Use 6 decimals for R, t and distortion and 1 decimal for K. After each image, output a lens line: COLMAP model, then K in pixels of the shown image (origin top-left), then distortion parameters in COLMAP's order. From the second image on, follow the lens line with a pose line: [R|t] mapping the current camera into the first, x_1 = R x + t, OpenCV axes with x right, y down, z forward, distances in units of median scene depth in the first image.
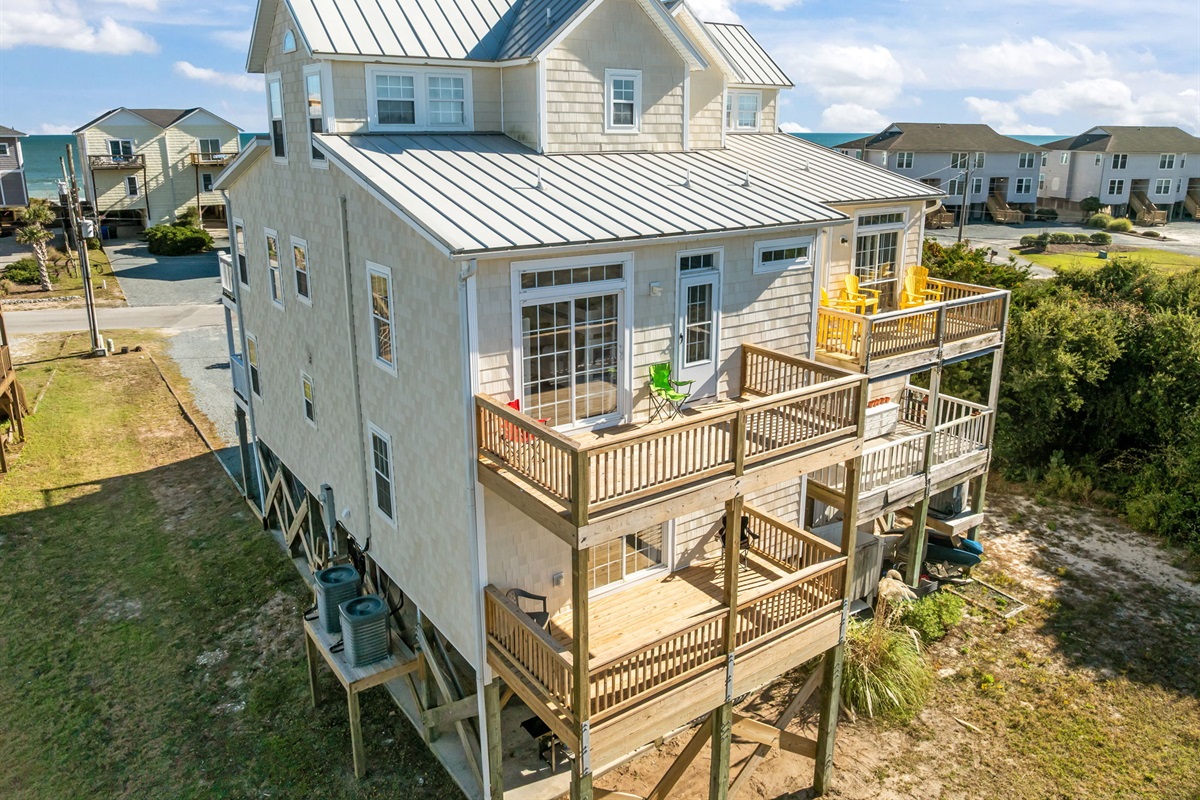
lens RADIAL K [[839.2, 0, 600.1], [0, 839.2, 363.7], [0, 0, 1]] dist [-0.038343, 0.002295]
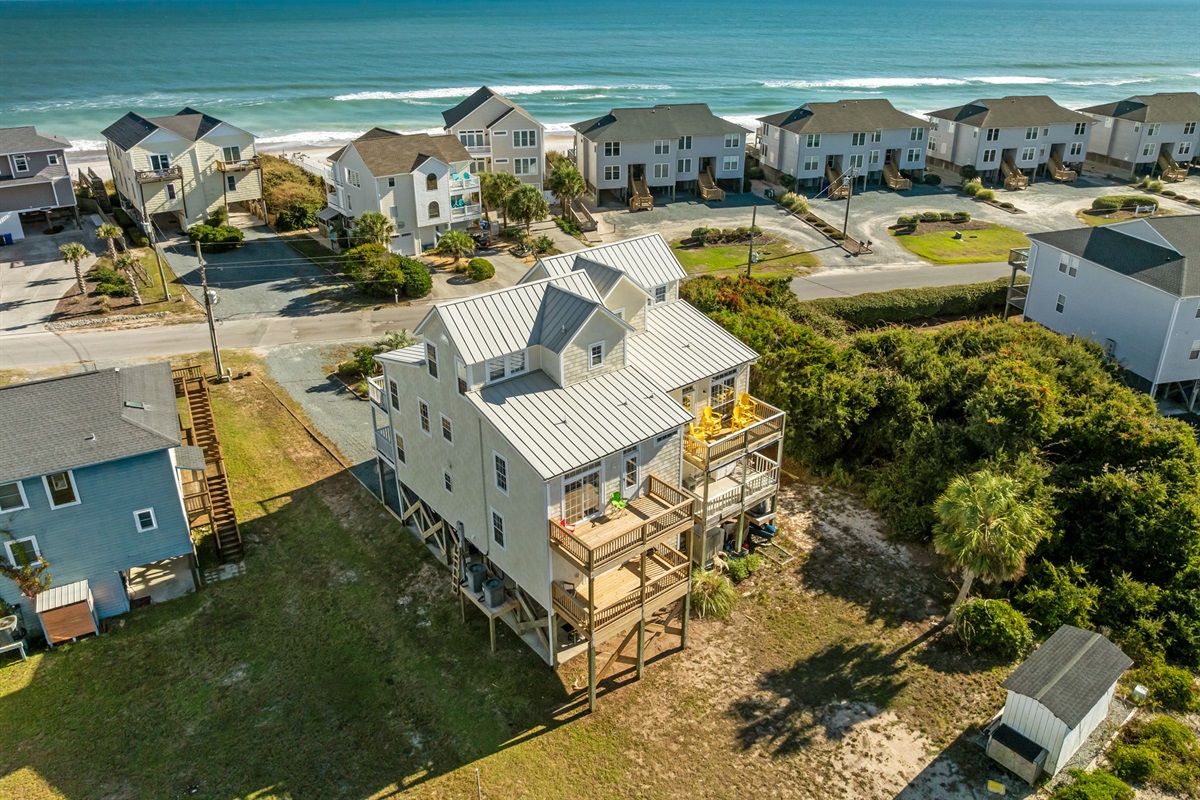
lens RADIAL K [[839.2, 0, 600.1], [0, 839.2, 363.7], [0, 0, 1]] dist [-0.038343, 0.002295]
pose [[0.998084, -0.027895, 0.055220, -0.070861], [0.019290, 0.988400, 0.150644, -0.519374], [-0.058781, -0.149290, 0.987045, -0.975461]]
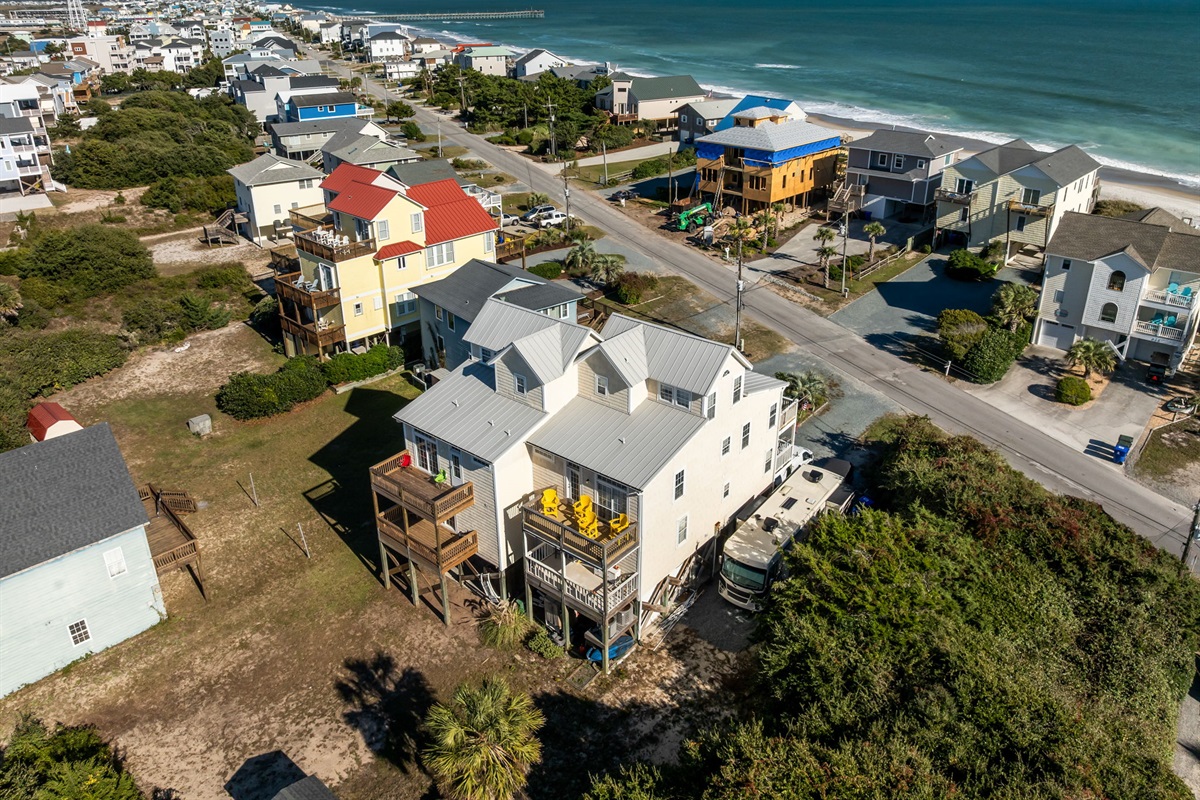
lens RADIAL K [[839.2, 0, 600.1], [0, 839.2, 363.7], [0, 0, 1]] dist [-0.038343, 0.002295]
pose [[0.249653, 0.392597, -0.885179, 2.014914], [-0.250613, 0.909175, 0.332557, -1.102378], [0.935343, 0.138814, 0.325368, 0.293989]]
